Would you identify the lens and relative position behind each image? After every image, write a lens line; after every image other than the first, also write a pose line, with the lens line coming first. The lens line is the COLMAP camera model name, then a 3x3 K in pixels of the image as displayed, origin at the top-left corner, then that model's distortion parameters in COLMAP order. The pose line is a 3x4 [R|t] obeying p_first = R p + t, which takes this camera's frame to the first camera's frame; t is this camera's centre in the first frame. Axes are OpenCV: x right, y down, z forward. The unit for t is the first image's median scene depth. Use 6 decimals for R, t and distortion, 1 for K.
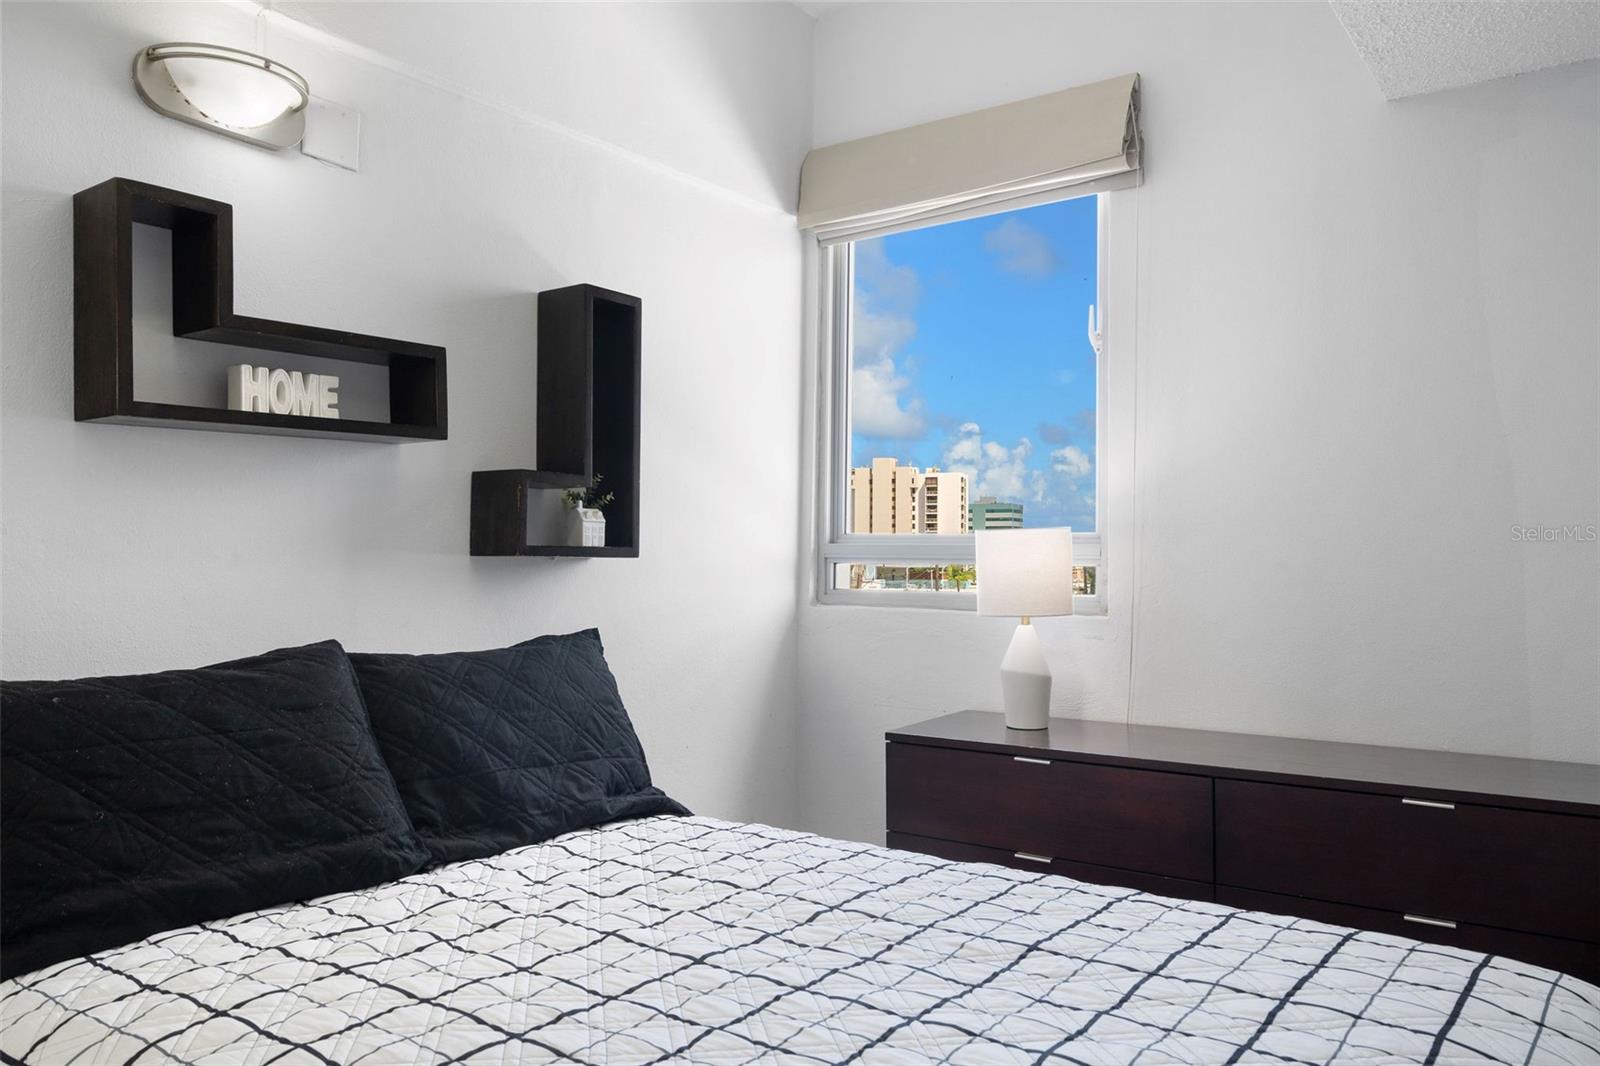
lens RADIAL K [[1199.2, 0, 780.2], [0, 1199.2, 532.4], [0, 0, 1]] dist [0.014672, -0.004542]
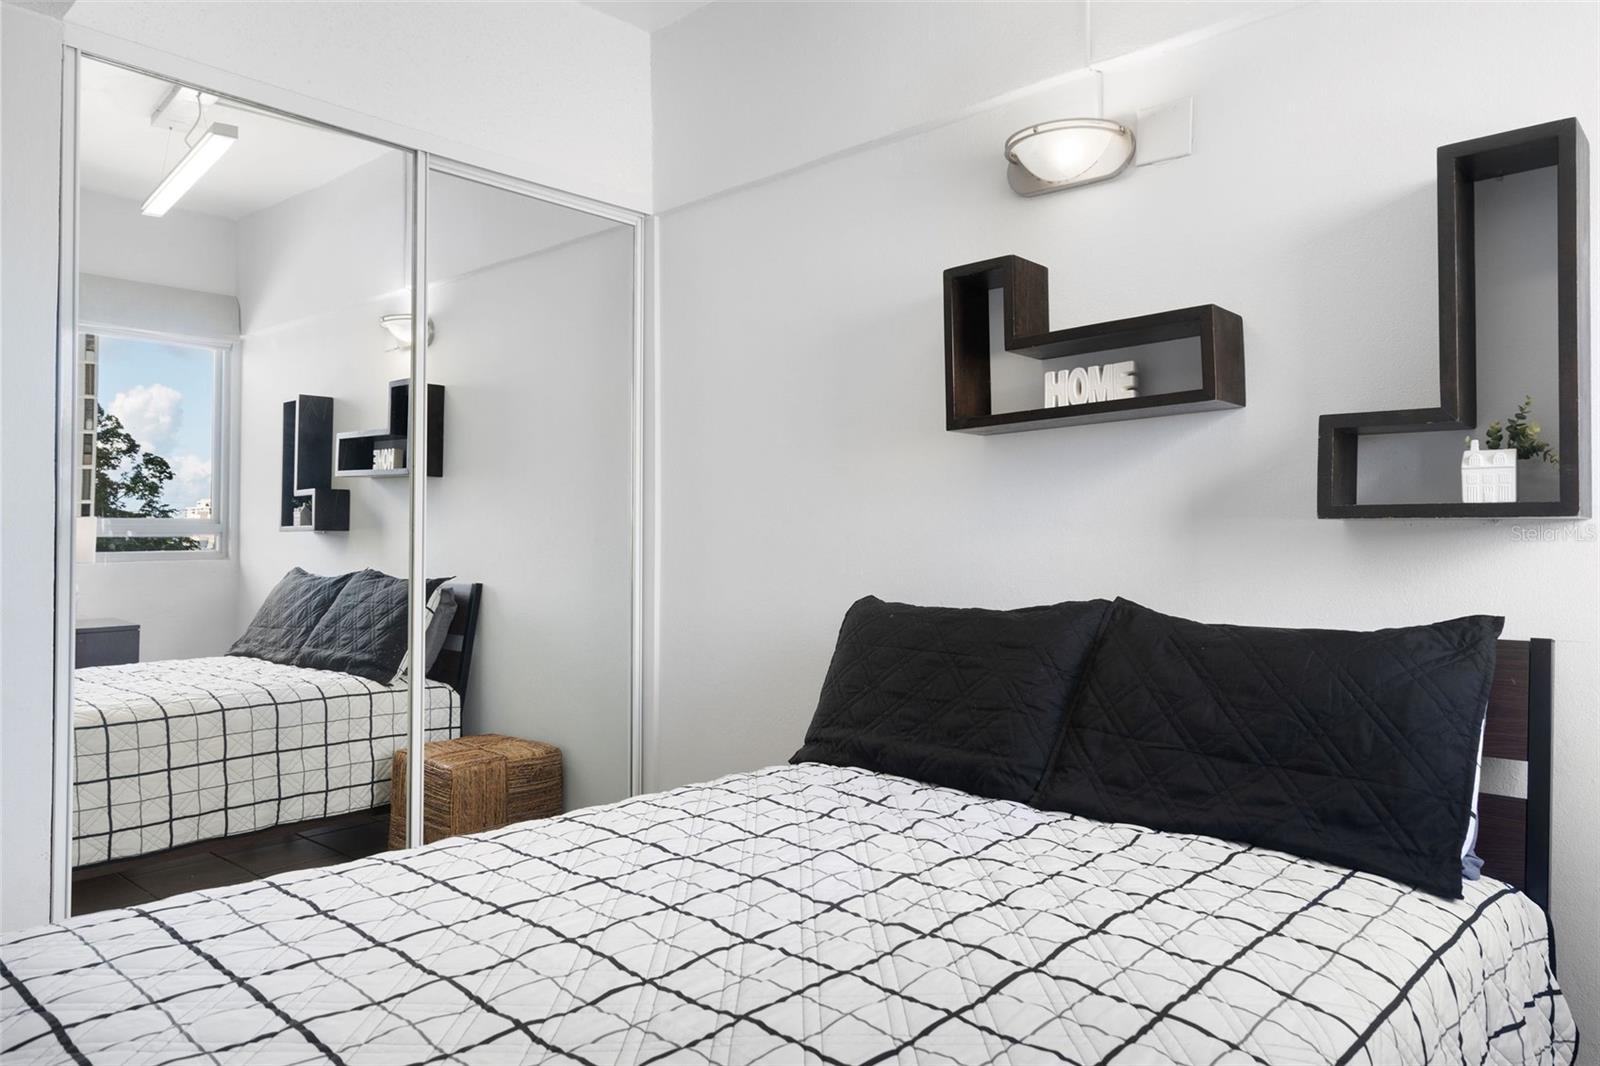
lens RADIAL K [[1077.6, 0, 804.6], [0, 1077.6, 518.2], [0, 0, 1]] dist [0.004704, 0.004836]
pose [[-0.111583, -0.030804, -0.993278, 0.685418], [0.021401, 0.999213, -0.033392, 0.044071], [0.993525, -0.024983, -0.110836, 0.862976]]
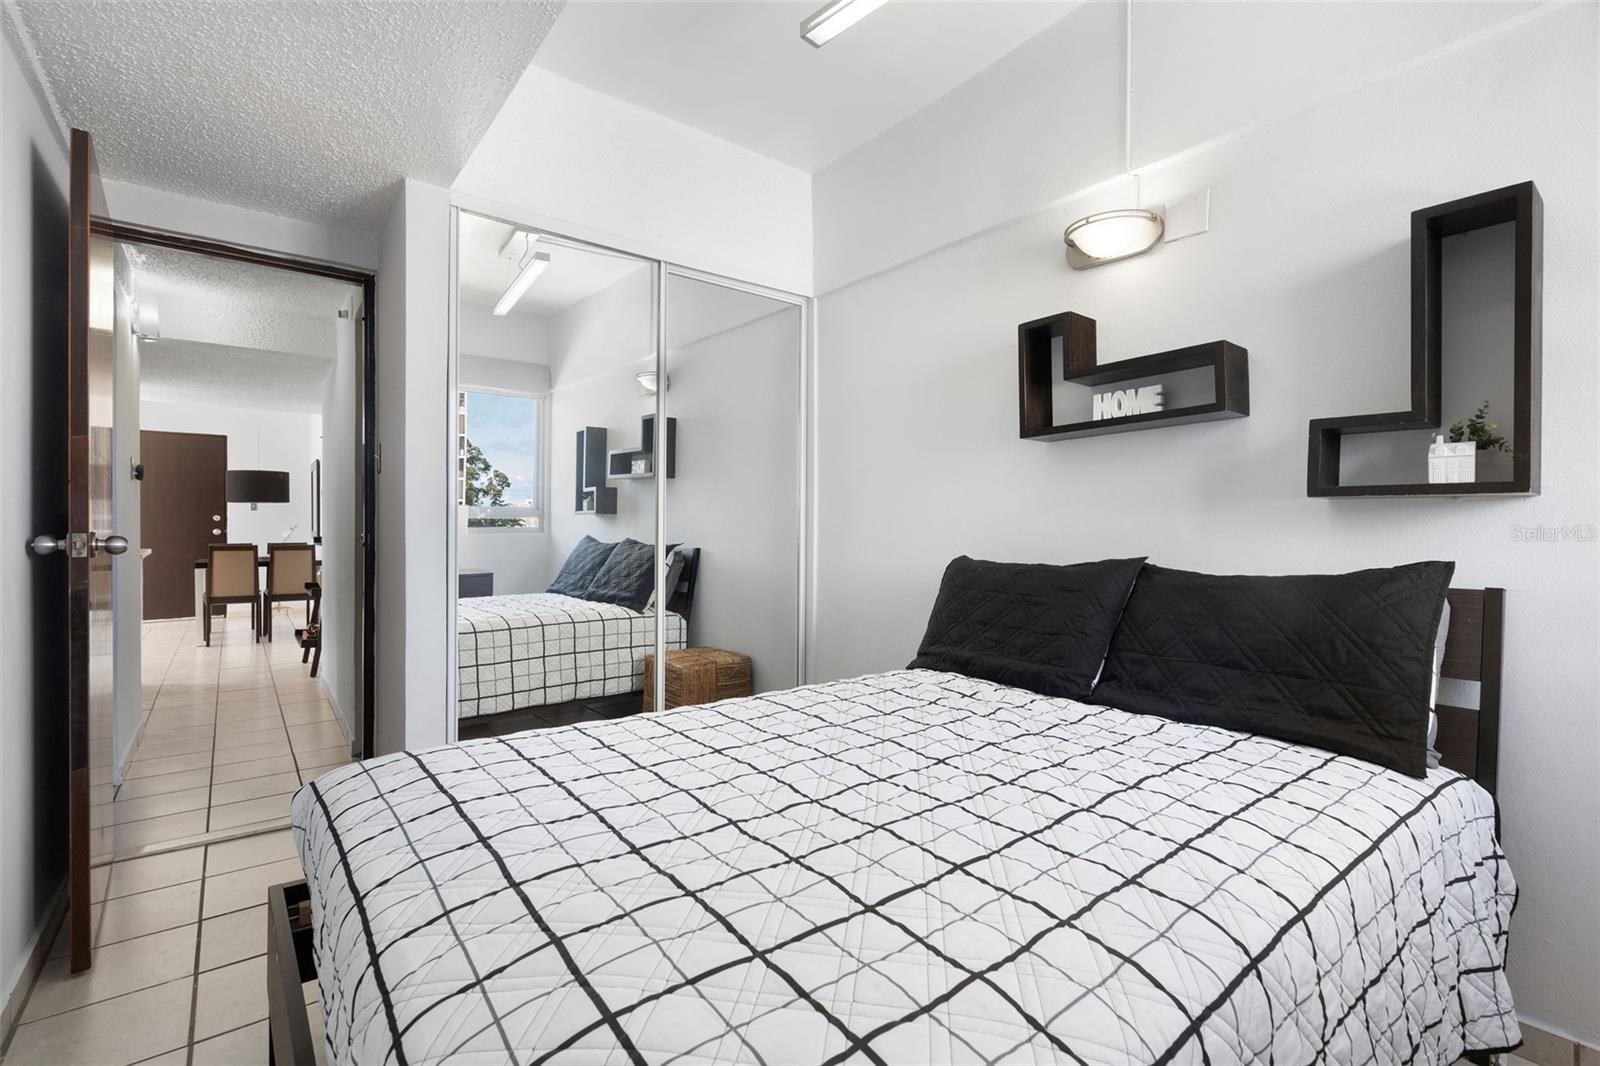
lens RADIAL K [[733.2, 0, 796.2], [0, 733.2, 526.0], [0, 0, 1]] dist [-0.004467, 0.001966]
pose [[-0.265400, -0.012975, -0.964051, 0.683652], [0.014067, 0.999751, -0.017329, 0.062287], [0.964036, -0.018161, -0.265151, 0.853865]]
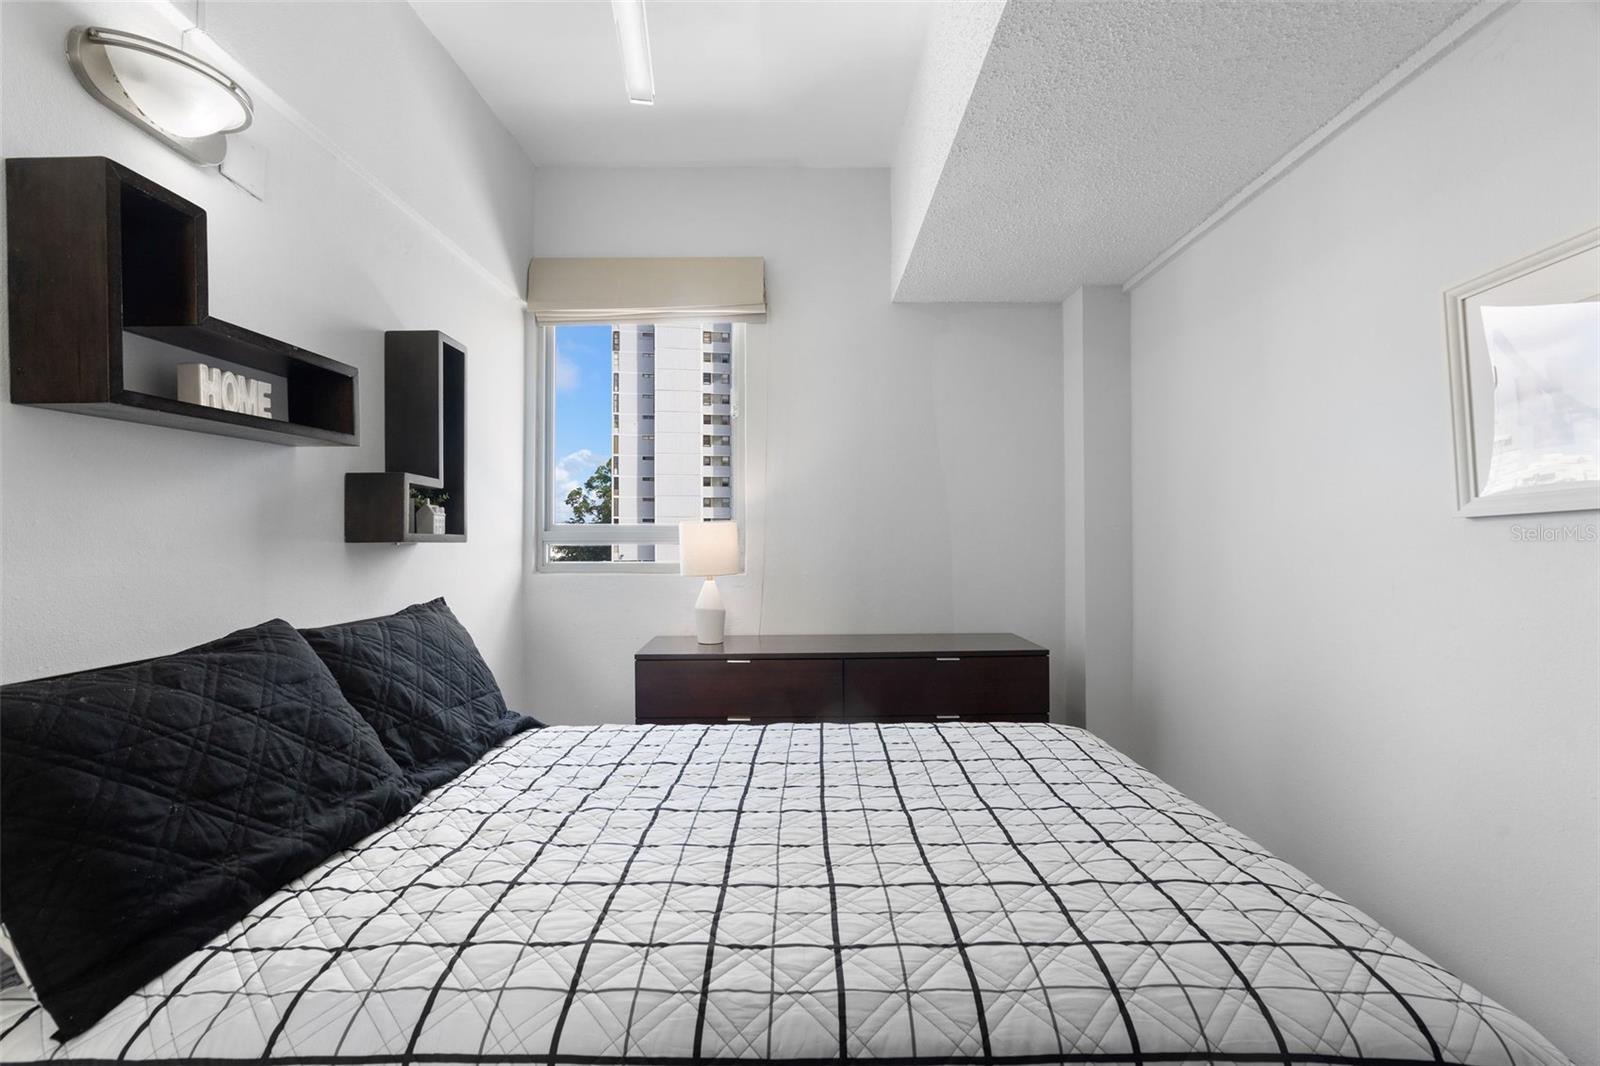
lens RADIAL K [[733.2, 0, 813.1], [0, 733.2, 532.8], [0, 0, 1]] dist [-0.004467, 0.001966]
pose [[0.801036, -0.005081, 0.598594, -0.398281], [-0.002611, 0.999925, 0.011983, -0.000428], [-0.598610, -0.011162, 0.800963, 0.162562]]
